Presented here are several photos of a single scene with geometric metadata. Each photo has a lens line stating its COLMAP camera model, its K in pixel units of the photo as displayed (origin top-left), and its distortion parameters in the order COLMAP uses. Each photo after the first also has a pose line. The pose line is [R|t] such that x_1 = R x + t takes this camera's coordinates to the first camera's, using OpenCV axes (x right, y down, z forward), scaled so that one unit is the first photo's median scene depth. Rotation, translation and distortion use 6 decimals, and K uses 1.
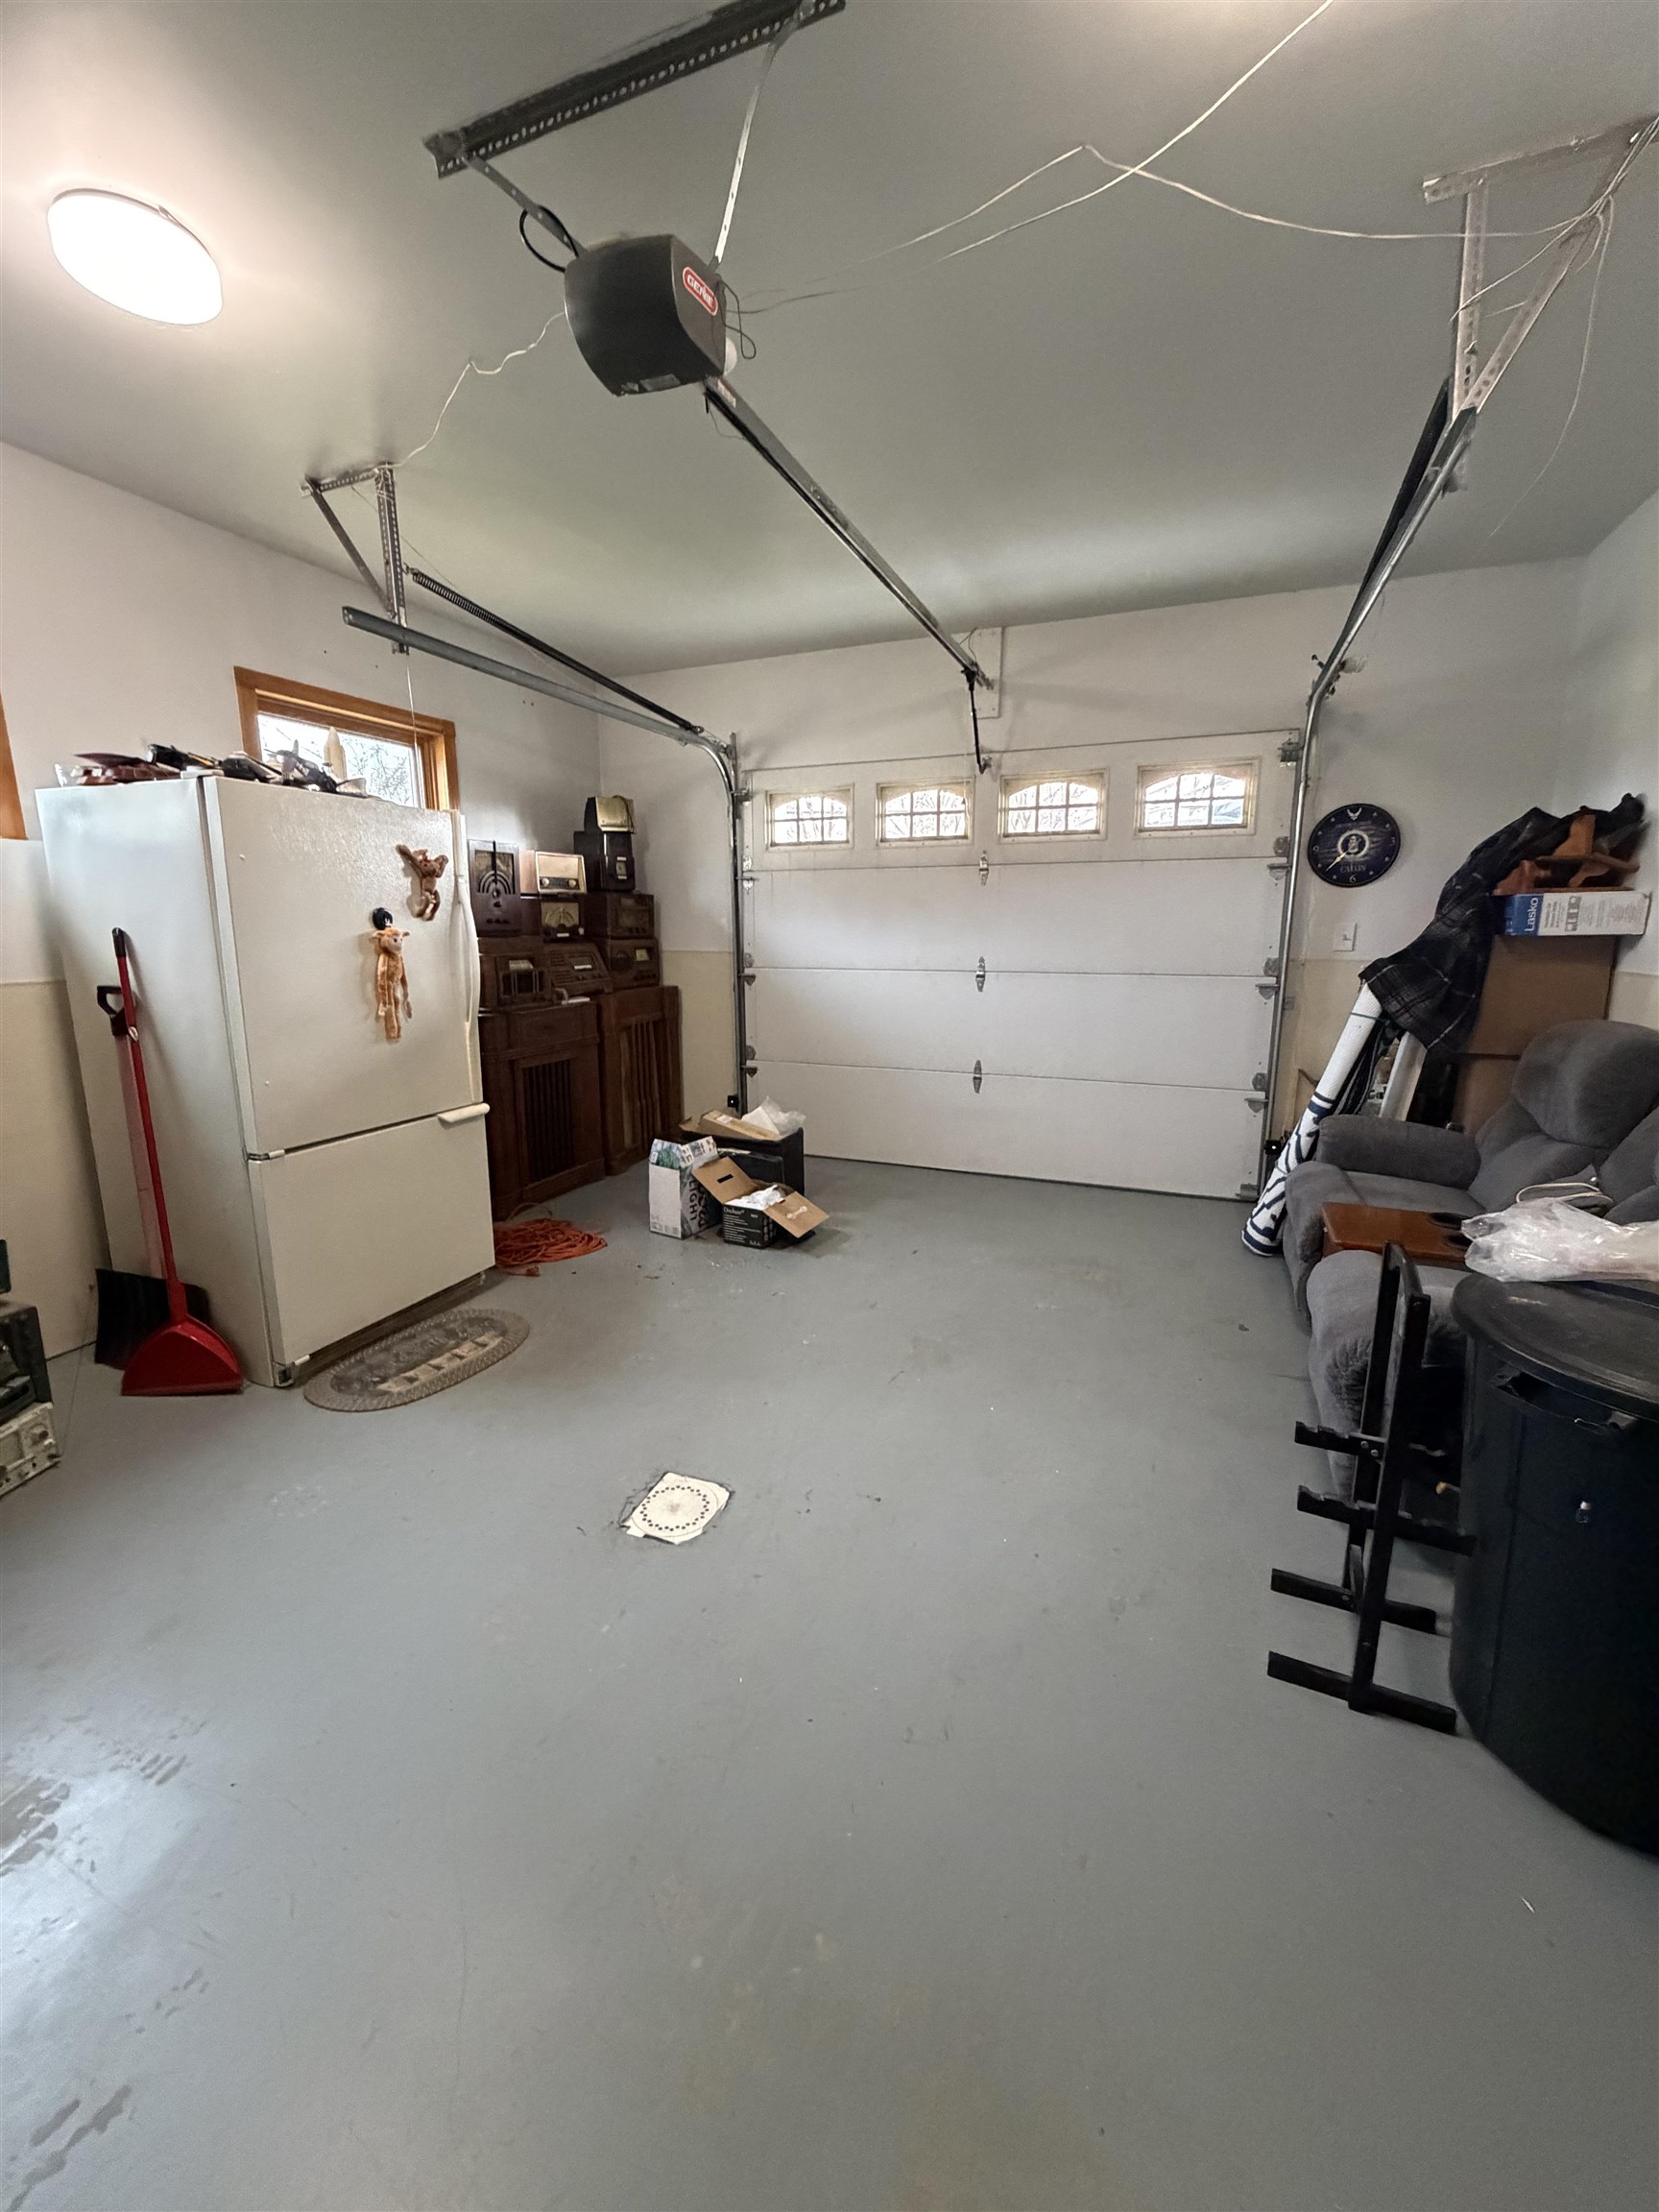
lens RADIAL K [[884.0, 0, 824.1], [0, 884.0, 1101.6], [0, 0, 1]] dist [0.001653, 0.000032]
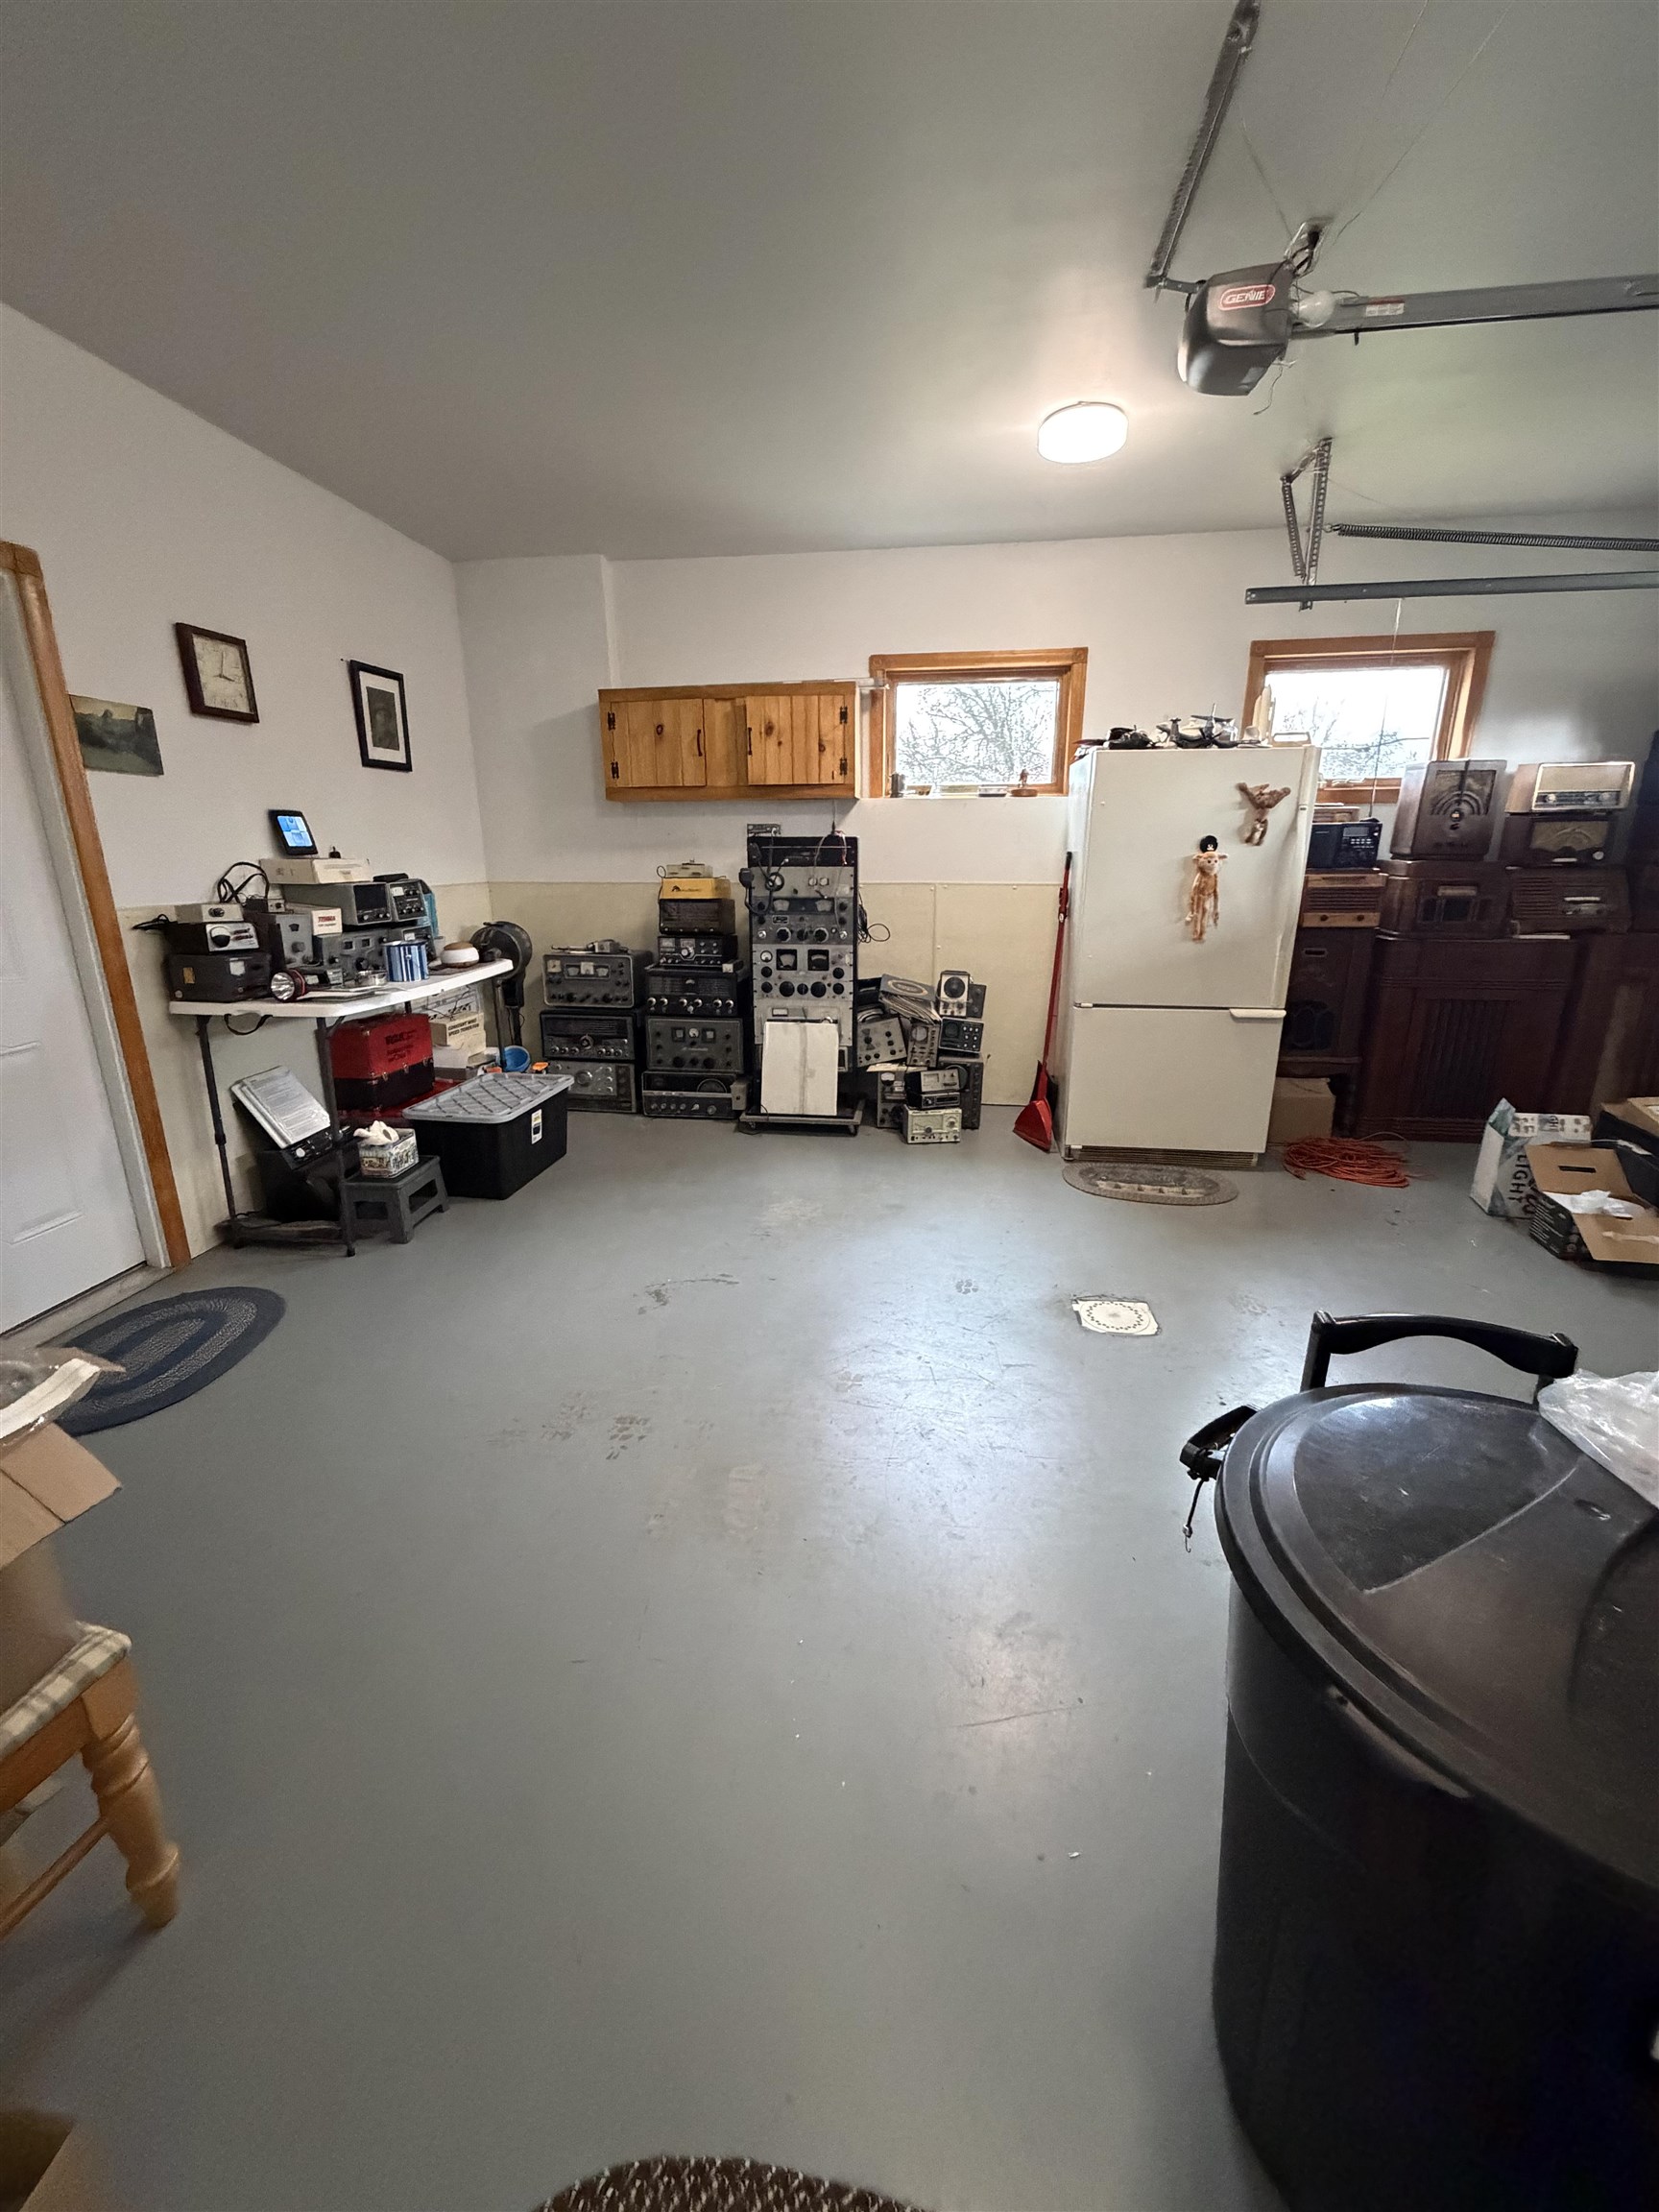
lens RADIAL K [[884.0, 0, 827.6], [0, 884.0, 1101.7], [0, 0, 1]] dist [0.001653, 0.000032]
pose [[0.252788, 0.268523, -0.929512, 0.583062], [-0.188702, 0.955949, 0.224842, -0.031993], [0.948941, 0.118564, 0.292323, 0.137033]]
